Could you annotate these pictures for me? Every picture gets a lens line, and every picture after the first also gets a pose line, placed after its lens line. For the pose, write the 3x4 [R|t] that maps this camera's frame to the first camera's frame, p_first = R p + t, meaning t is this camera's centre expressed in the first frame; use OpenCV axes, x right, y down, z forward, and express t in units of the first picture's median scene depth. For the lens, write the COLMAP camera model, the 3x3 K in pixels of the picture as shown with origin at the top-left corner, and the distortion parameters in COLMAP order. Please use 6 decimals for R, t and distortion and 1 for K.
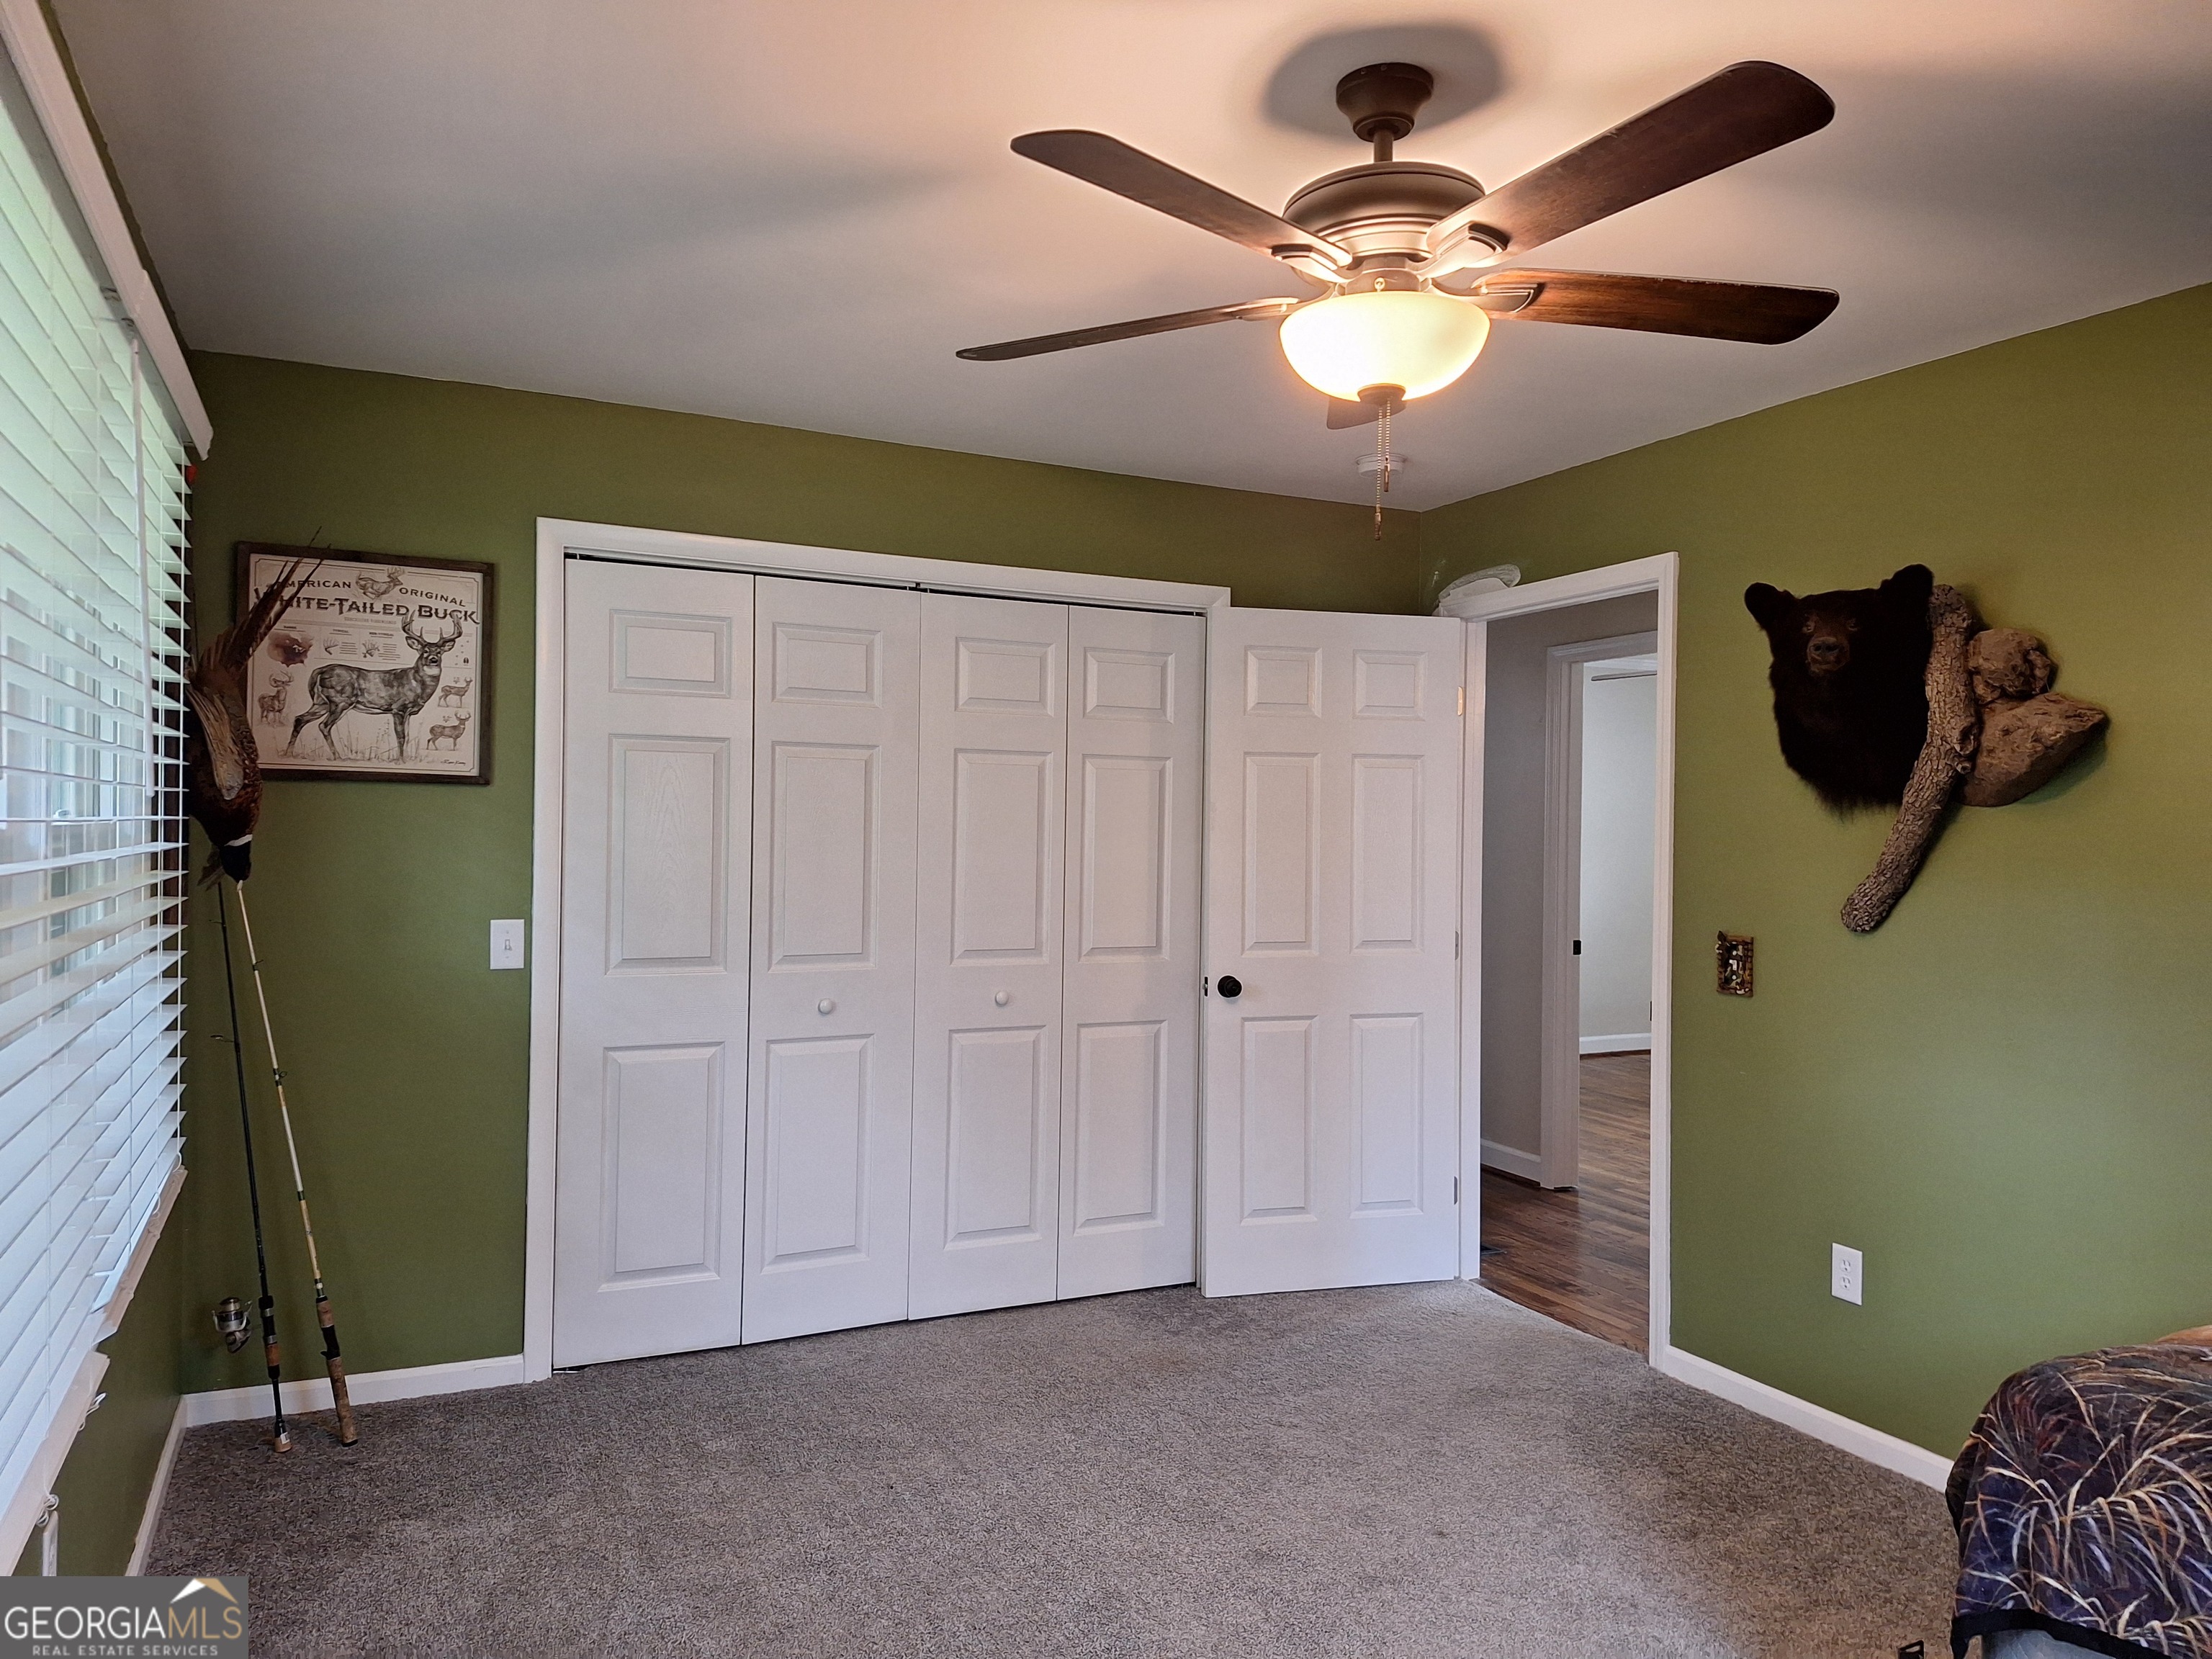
lens RADIAL K [[1535.0, 0, 1086.2], [0, 1535.0, 826.7], [0, 0, 1]] dist [0.048835, -0.054605]
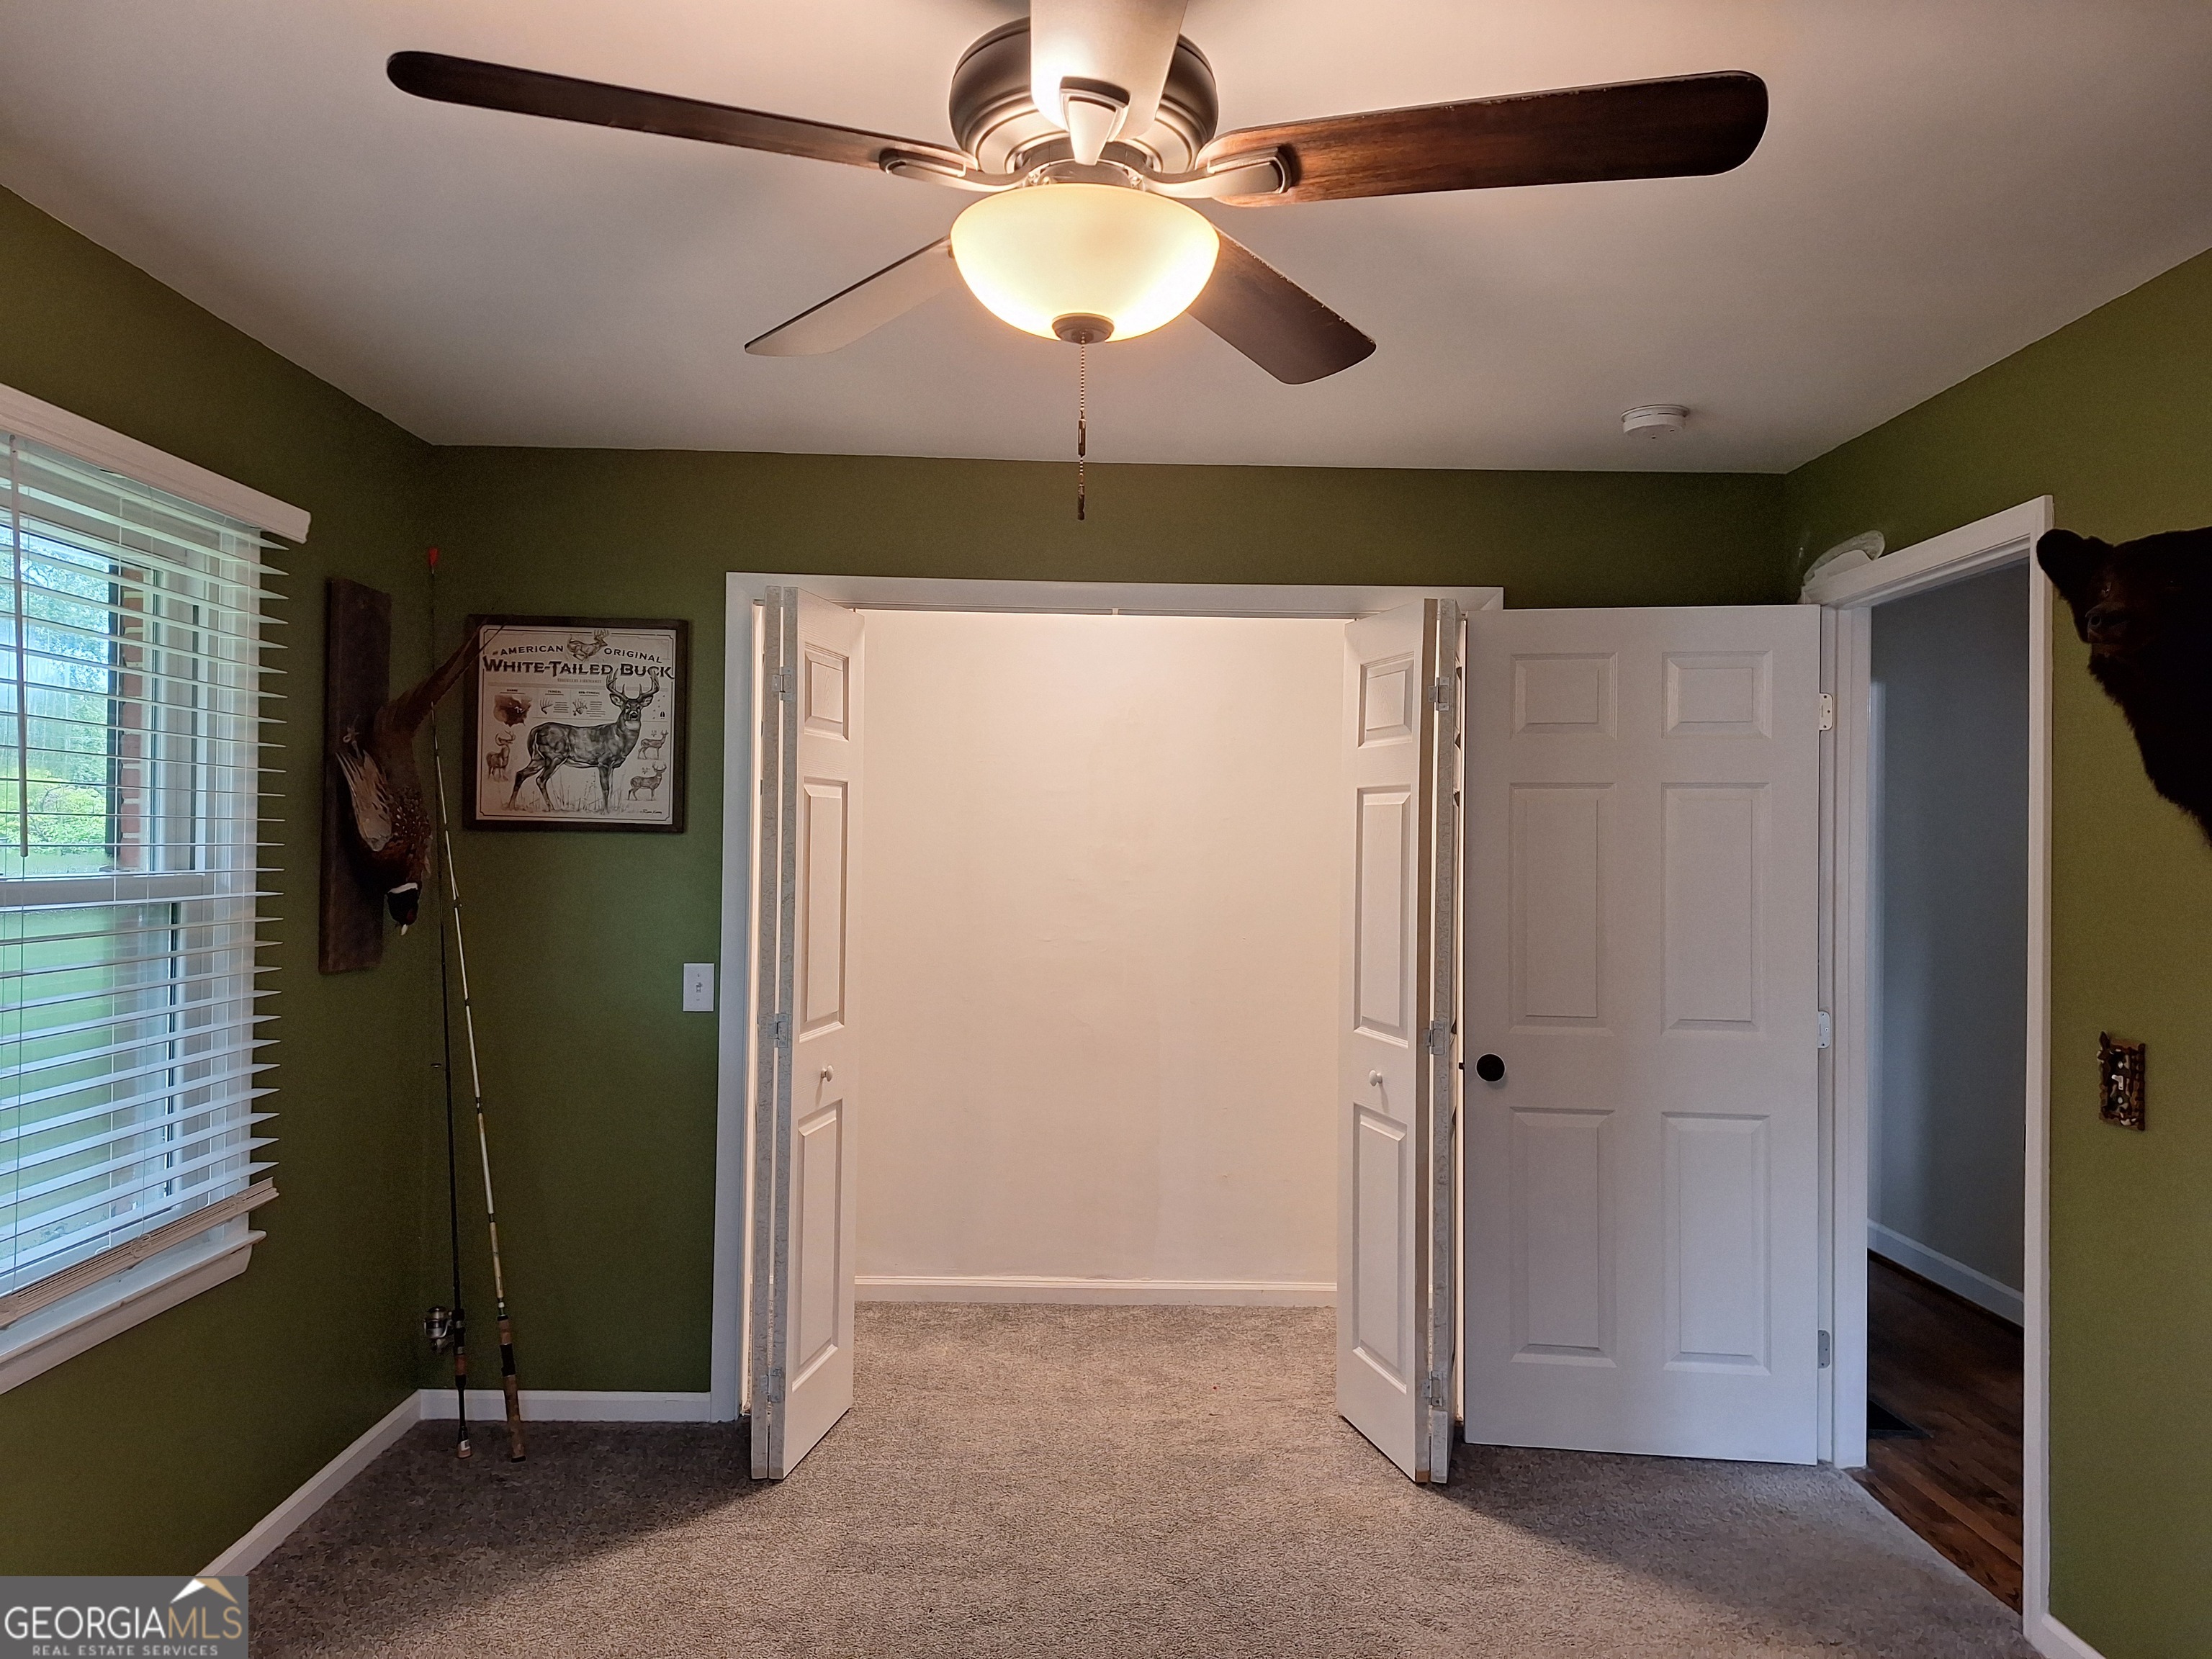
lens RADIAL K [[1535.0, 0, 1045.1], [0, 1535.0, 824.5], [0, 0, 1]] dist [0.048835, -0.054605]
pose [[0.908295, -0.009330, -0.418225, 0.272440], [0.000053, 0.999754, -0.022189, -0.010136], [0.418329, 0.020132, 0.908072, 0.168127]]
